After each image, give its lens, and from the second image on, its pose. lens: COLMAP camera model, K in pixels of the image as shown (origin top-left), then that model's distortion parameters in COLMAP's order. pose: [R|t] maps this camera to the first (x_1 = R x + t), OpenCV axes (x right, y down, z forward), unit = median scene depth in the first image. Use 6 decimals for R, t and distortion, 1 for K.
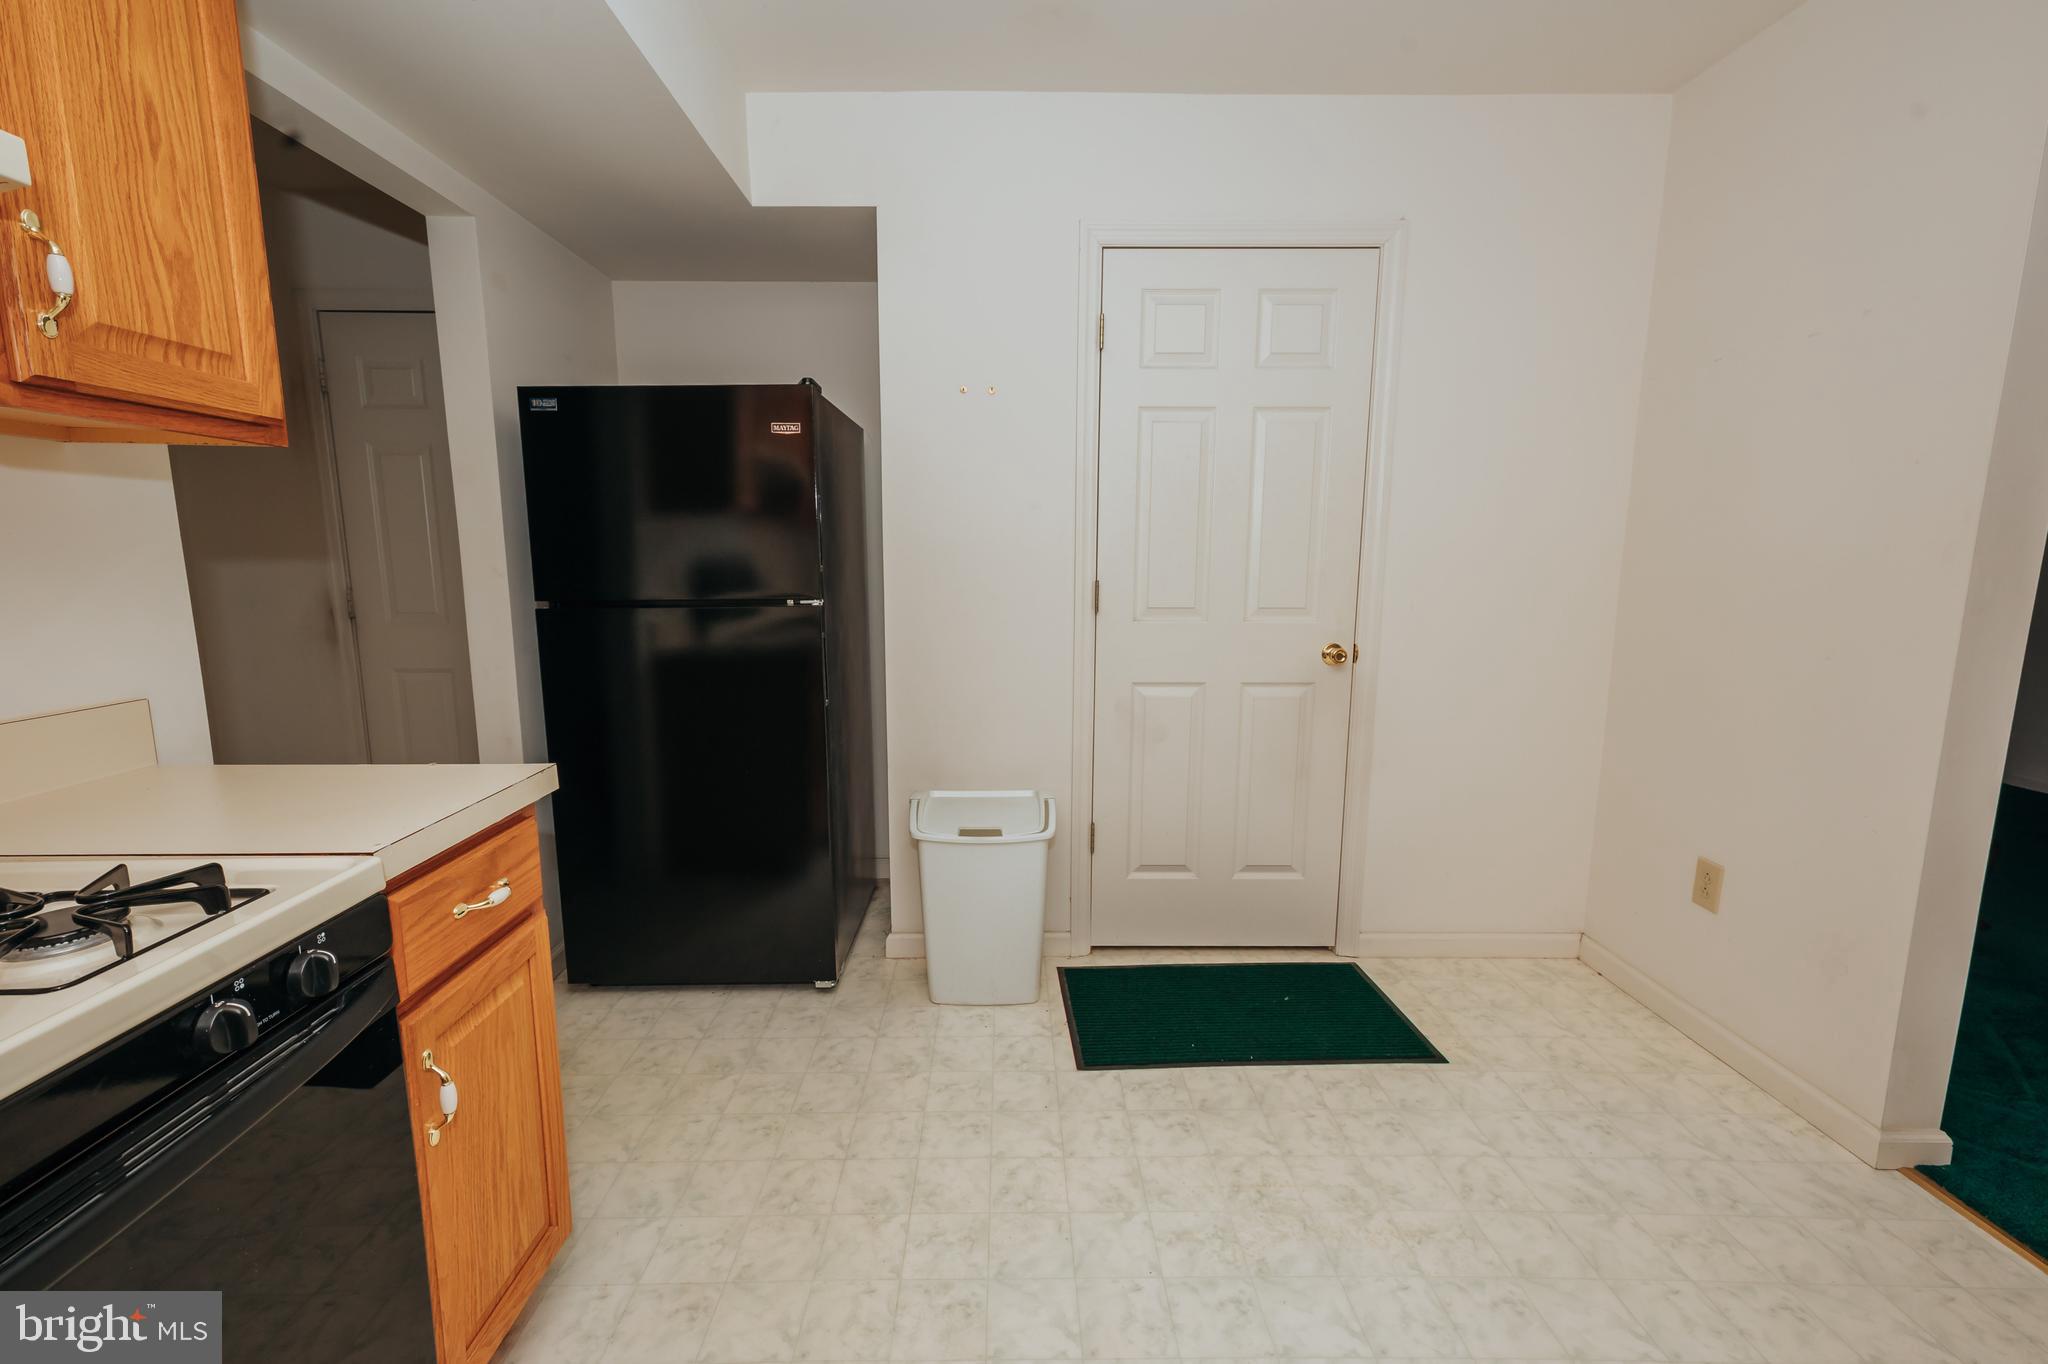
lens RADIAL K [[873.6, 0, 1018.5], [0, 873.6, 685.0], [0, 0, 1]] dist [0.011311, 0.001720]
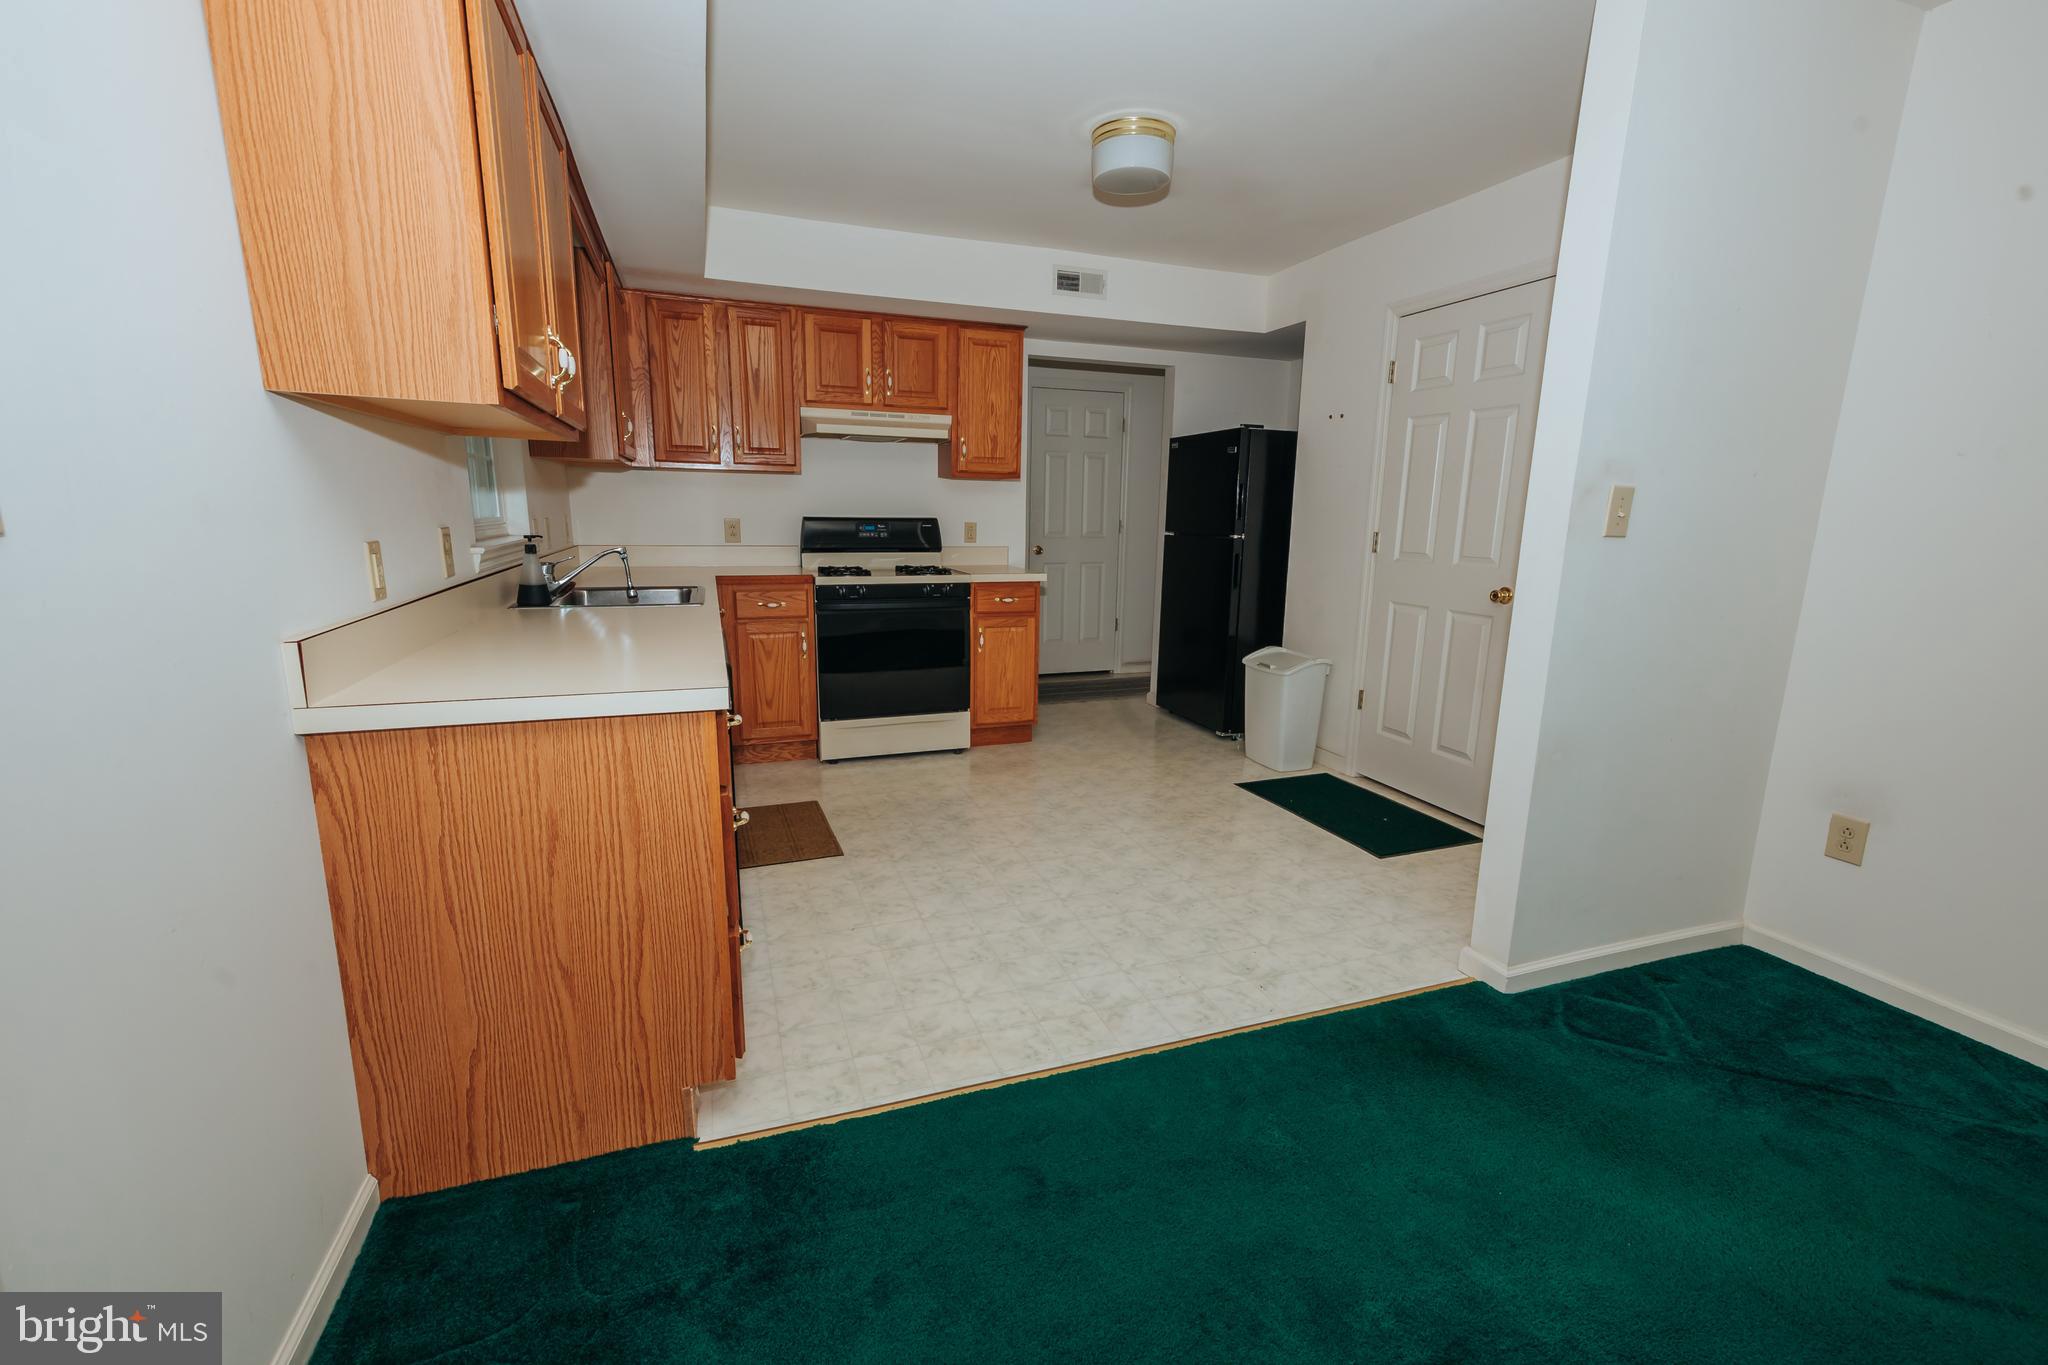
lens RADIAL K [[873.6, 0, 1040.1], [0, 873.6, 677.8], [0, 0, 1]] dist [0.011311, 0.001720]
pose [[0.348507, 0.186298, -0.918605, 1.790101], [-0.159702, 0.977520, 0.137657, 0.019916], [0.923600, 0.098729, 0.370425, -0.132613]]
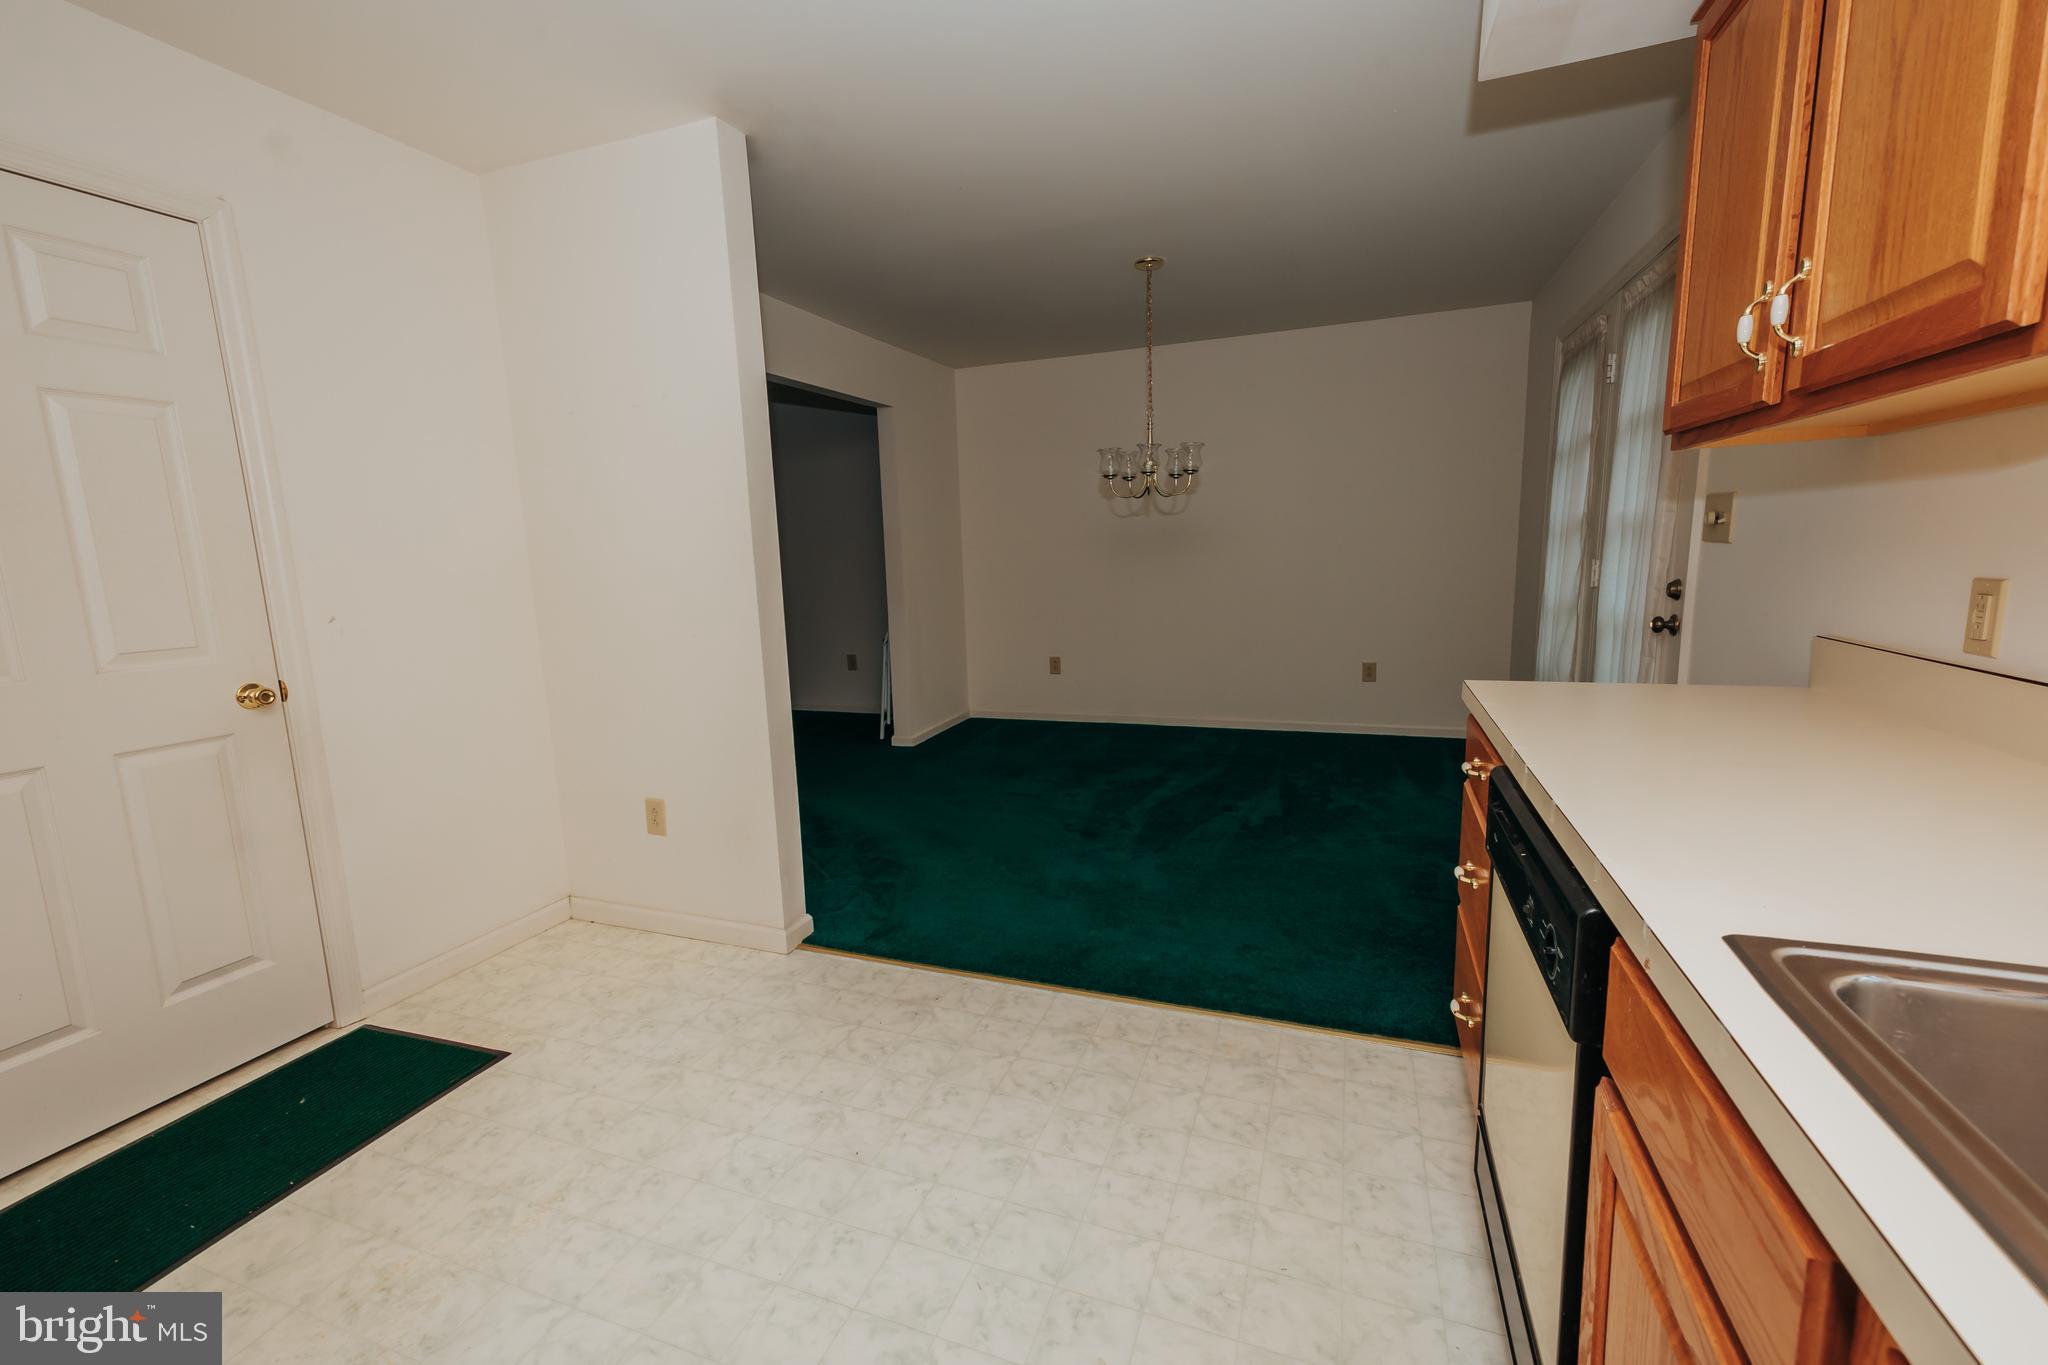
lens RADIAL K [[873.6, 0, 1004.3], [0, 873.6, 682.2], [0, 0, 1]] dist [0.011311, 0.001720]
pose [[0.366110, -0.153016, 0.917905, -0.209341], [0.174345, 0.980201, 0.093862, -0.001463], [-0.914093, 0.125669, 0.385539, -0.000917]]
